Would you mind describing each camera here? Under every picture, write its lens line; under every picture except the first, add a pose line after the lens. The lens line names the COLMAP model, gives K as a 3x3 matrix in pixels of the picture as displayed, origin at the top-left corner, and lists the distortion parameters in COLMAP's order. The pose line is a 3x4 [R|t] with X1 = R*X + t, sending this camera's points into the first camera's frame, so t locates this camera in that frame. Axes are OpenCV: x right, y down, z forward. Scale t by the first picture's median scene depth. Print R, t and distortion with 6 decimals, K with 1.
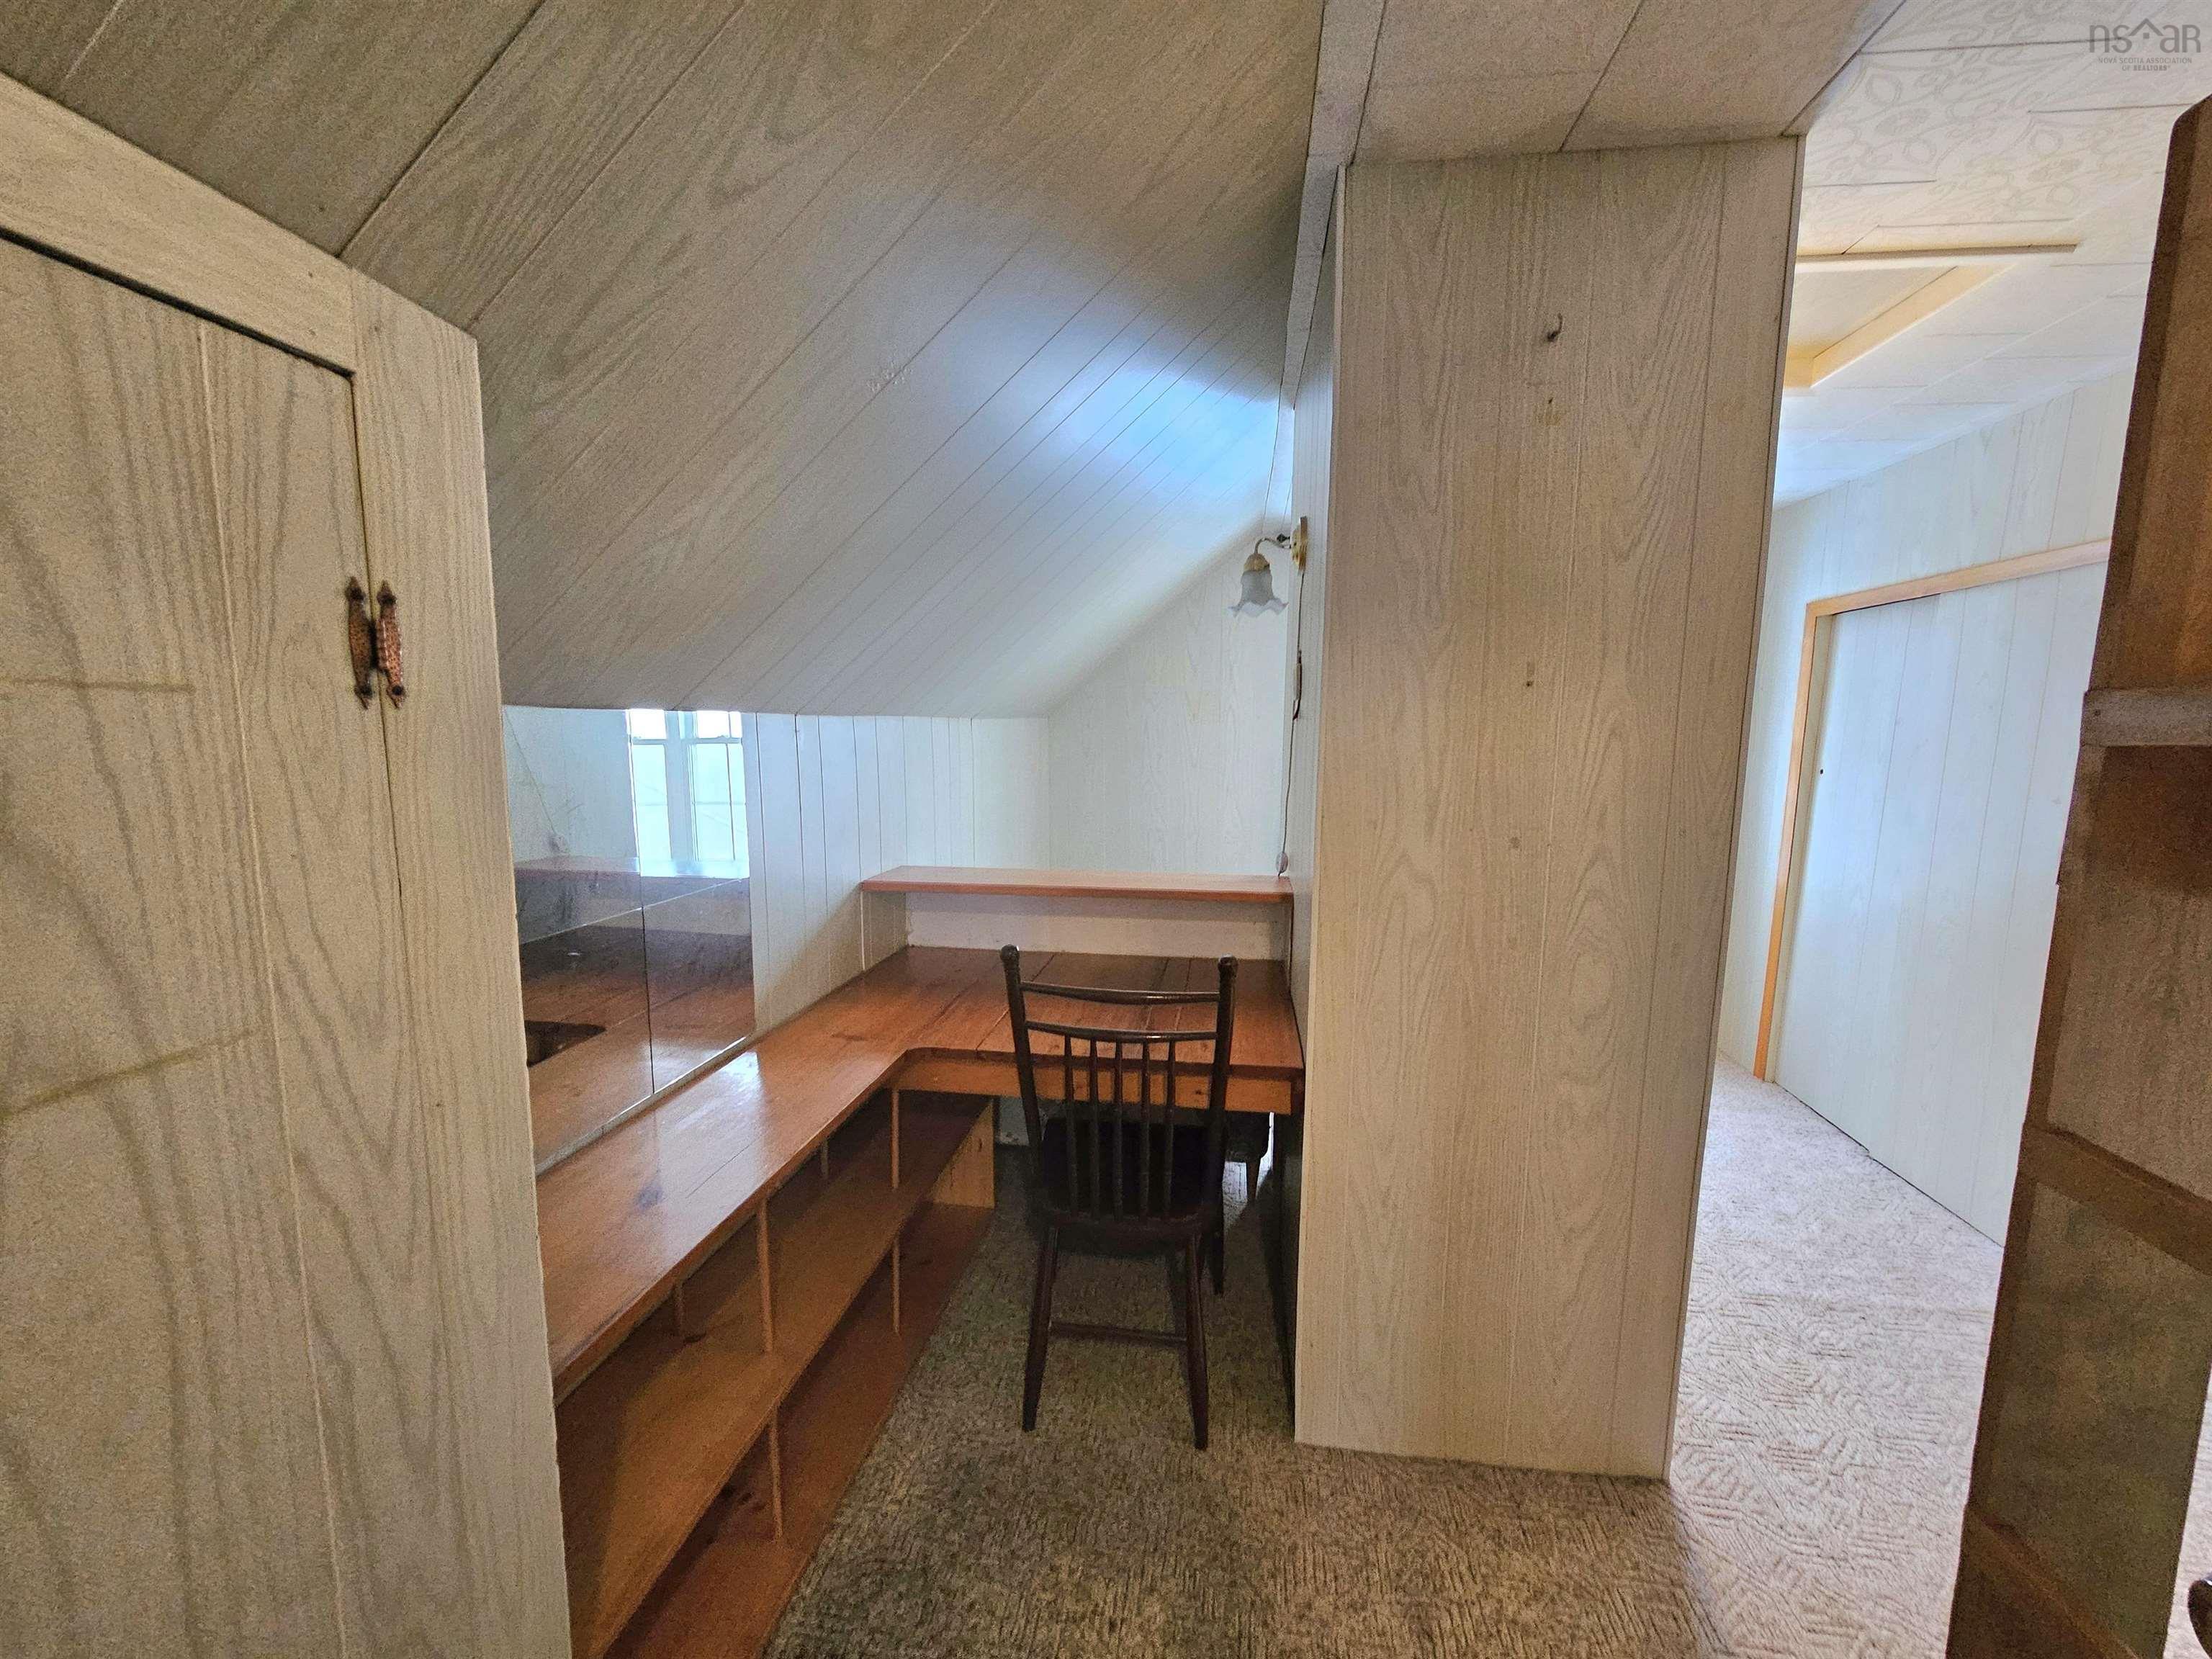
lens RADIAL K [[905.2, 0, 1126.2], [0, 905.2, 841.8], [0, 0, 1]] dist [-0.000183, 0.000273]
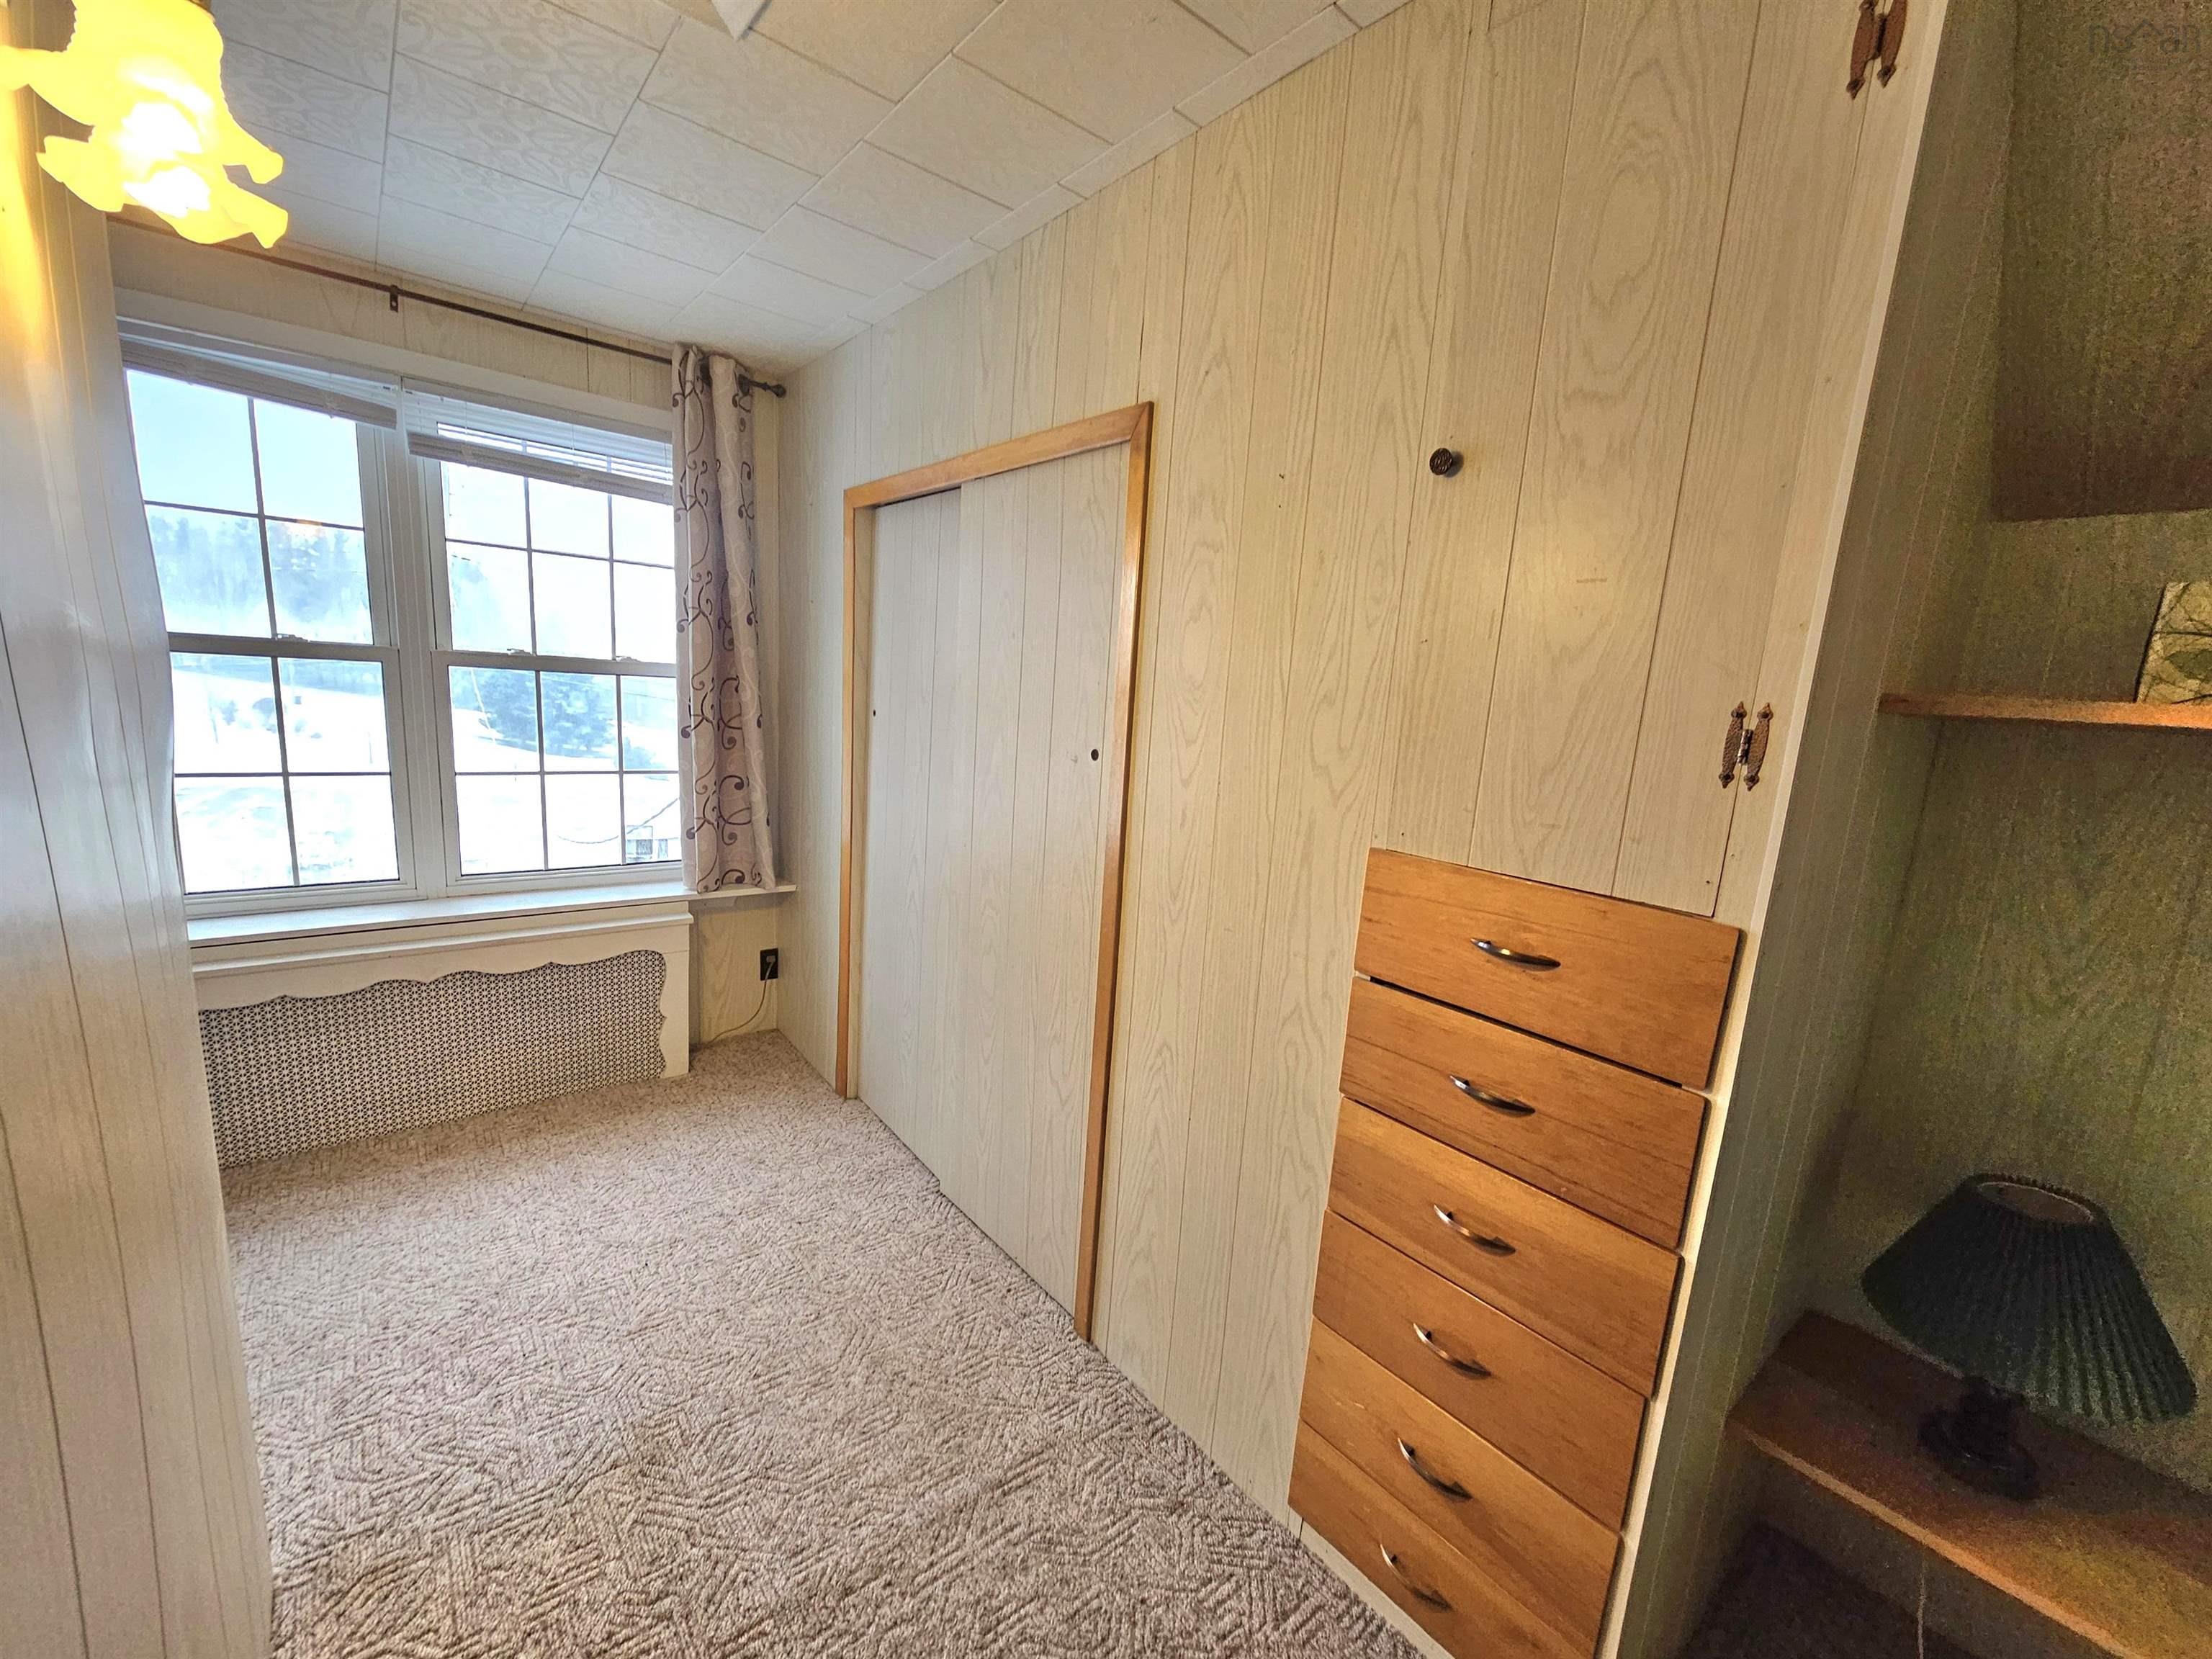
lens RADIAL K [[905.2, 0, 1126.2], [0, 905.2, 841.8], [0, 0, 1]] dist [-0.000183, 0.000273]
pose [[0.678929, -0.096209, 0.727873, 0.351729], [0.039008, 0.994704, 0.095094, -0.034444], [-0.733167, -0.036169, 0.679086, 0.316887]]
